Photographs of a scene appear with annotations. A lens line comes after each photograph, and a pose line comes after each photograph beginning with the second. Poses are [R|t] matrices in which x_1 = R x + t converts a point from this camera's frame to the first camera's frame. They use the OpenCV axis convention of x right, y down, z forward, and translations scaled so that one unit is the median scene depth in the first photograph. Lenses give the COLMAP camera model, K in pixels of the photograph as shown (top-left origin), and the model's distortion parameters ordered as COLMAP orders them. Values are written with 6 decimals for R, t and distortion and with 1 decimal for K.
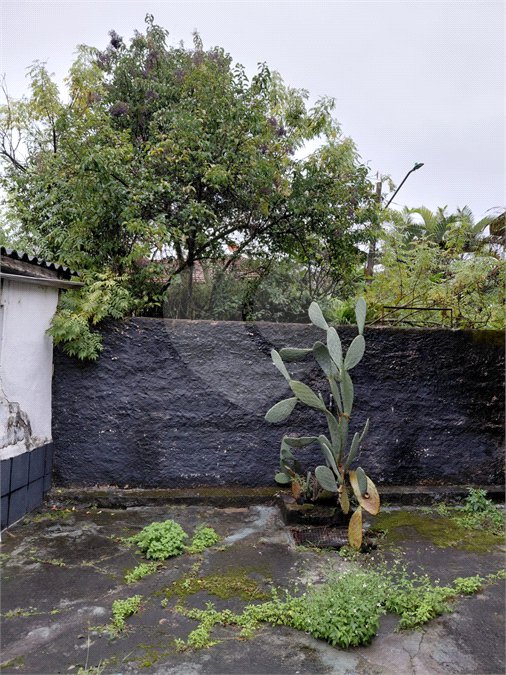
lens RADIAL K [[496.2, 0, 254.1], [0, 496.2, 344.3], [0, 0, 1]] dist [0.113606, -0.206101]
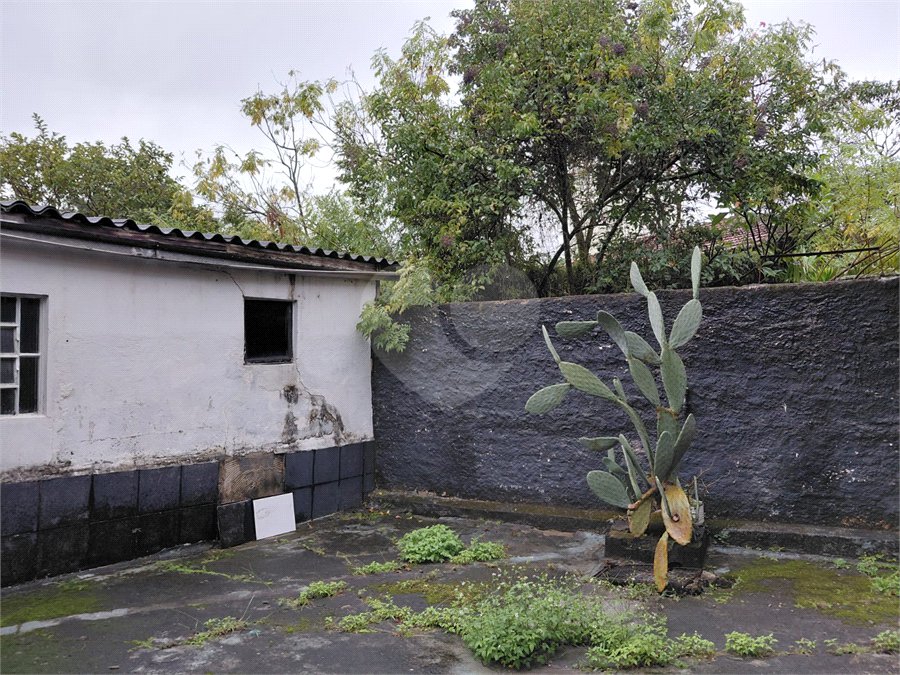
lens RADIAL K [[661.5, 0, 451.8], [0, 661.5, 322.9], [0, 0, 1]] dist [0.113606, -0.206101]
pose [[0.845115, -0.071042, -0.529844, 0.403510], [0.044806, 0.997056, -0.062219, 0.056078], [0.532704, 0.028842, 0.845810, 0.004318]]
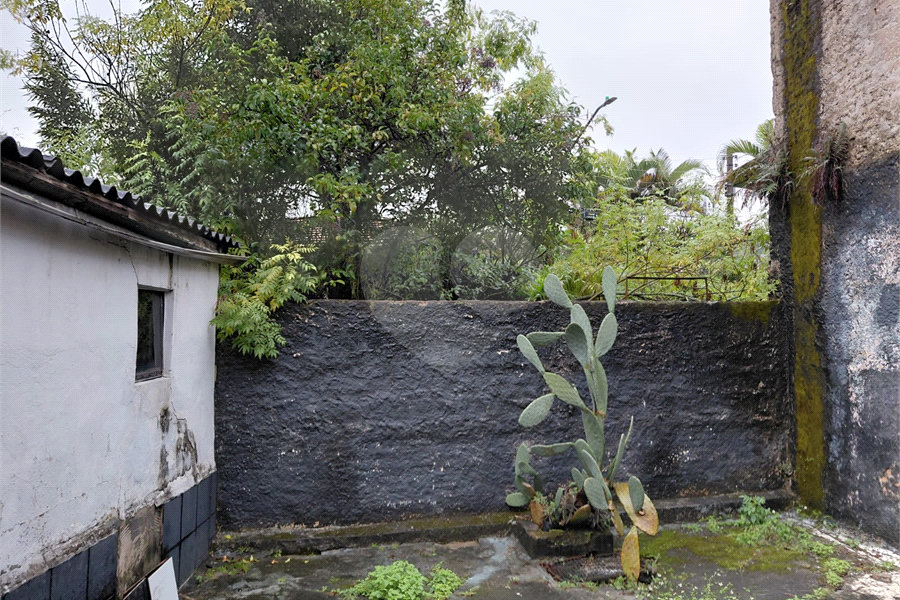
lens RADIAL K [[664.6, 0, 450.0], [0, 664.6, 300.0], [0, 0, 1]] dist [0.102446, -0.170174]
pose [[0.992270, -0.031876, 0.119937, -0.166068], [0.037133, 0.998433, -0.041860, -0.003716], [-0.118415, 0.045990, 0.991899, -0.043157]]
